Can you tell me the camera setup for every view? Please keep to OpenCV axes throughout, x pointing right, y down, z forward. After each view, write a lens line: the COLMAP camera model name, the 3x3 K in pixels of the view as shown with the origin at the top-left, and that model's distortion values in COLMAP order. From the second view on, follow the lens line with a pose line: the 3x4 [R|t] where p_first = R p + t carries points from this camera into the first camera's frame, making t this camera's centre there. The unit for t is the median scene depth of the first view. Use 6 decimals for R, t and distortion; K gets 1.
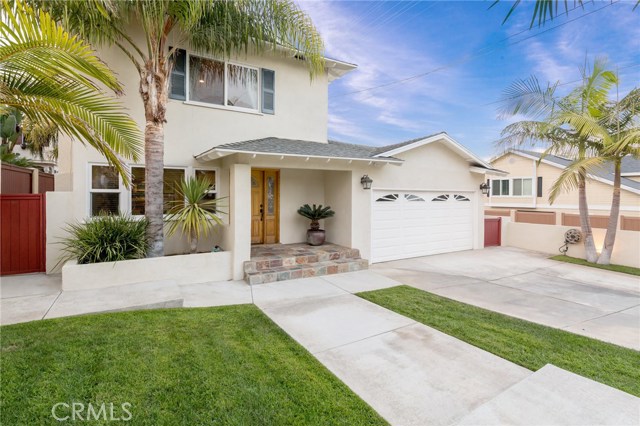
lens RADIAL K [[282.5, 0, 343.6], [0, 282.5, 200.7], [0, 0, 1]] dist [0.000646, -0.000406]
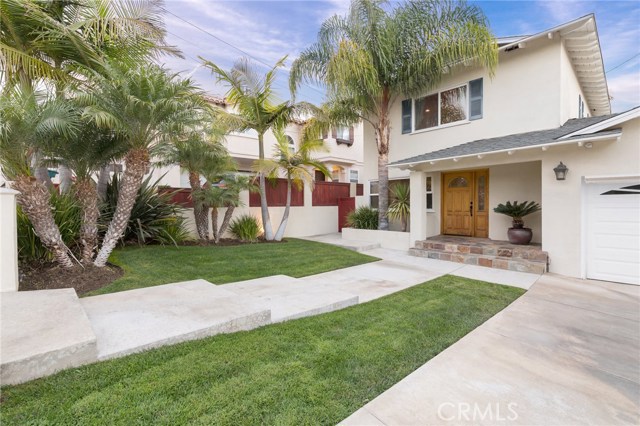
lens RADIAL K [[282.5, 0, 323.8], [0, 282.5, 210.3], [0, 0, 1]] dist [0.000646, -0.000406]
pose [[0.266585, 0.011233, -0.963746, 0.671885], [0.000375, 0.999931, 0.011758, 0.035496], [0.963811, -0.003496, 0.266563, 0.136651]]
